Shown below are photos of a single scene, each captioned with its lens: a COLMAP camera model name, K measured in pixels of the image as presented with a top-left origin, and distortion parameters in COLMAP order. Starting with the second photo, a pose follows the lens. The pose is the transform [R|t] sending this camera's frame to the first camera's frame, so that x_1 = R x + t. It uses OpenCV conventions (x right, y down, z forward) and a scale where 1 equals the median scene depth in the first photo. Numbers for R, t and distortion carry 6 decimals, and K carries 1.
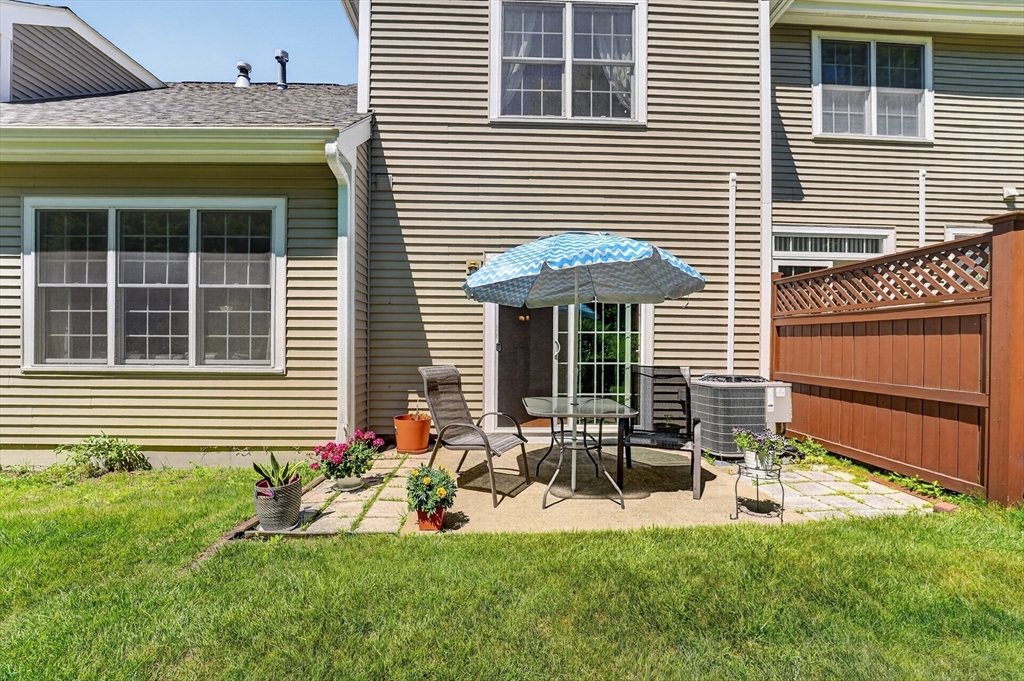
lens RADIAL K [[421.4, 0, 512.3], [0, 421.4, 344.4], [0, 0, 1]] dist [-0.028992, 0.003907]
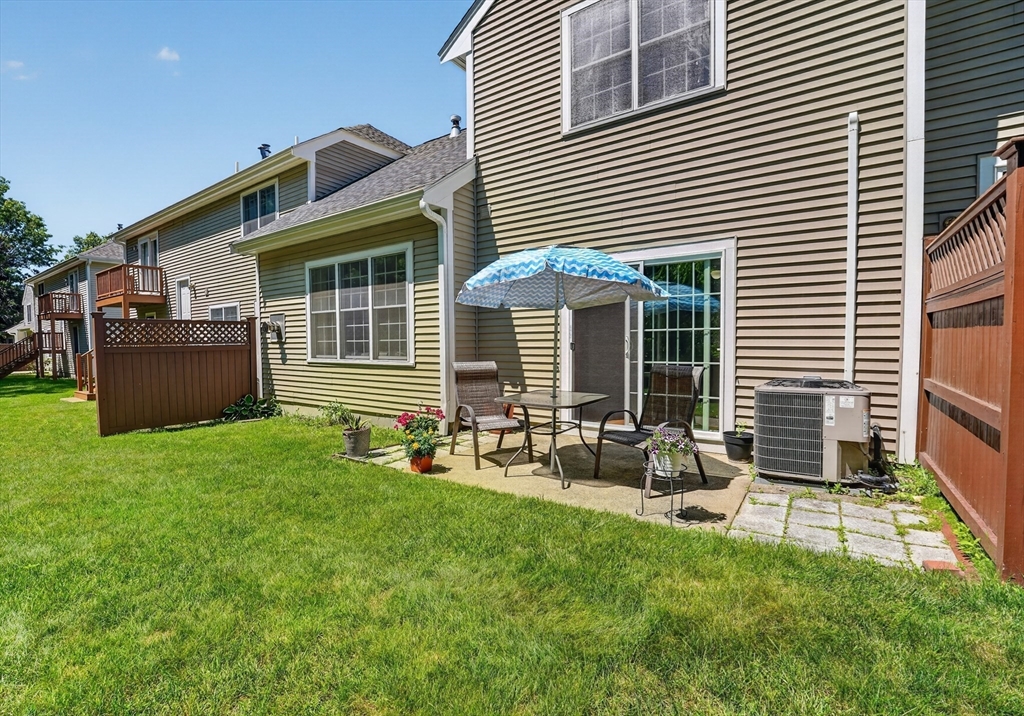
lens RADIAL K [[464.1, 0, 506.8], [0, 464.1, 358.2], [0, 0, 1]] dist [-0.022729, 0.000510]
pose [[0.795701, 0.008324, -0.605632, 0.657662], [0.014709, 0.999345, 0.033060, -0.004928], [0.605511, -0.035214, 0.795058, -0.059916]]
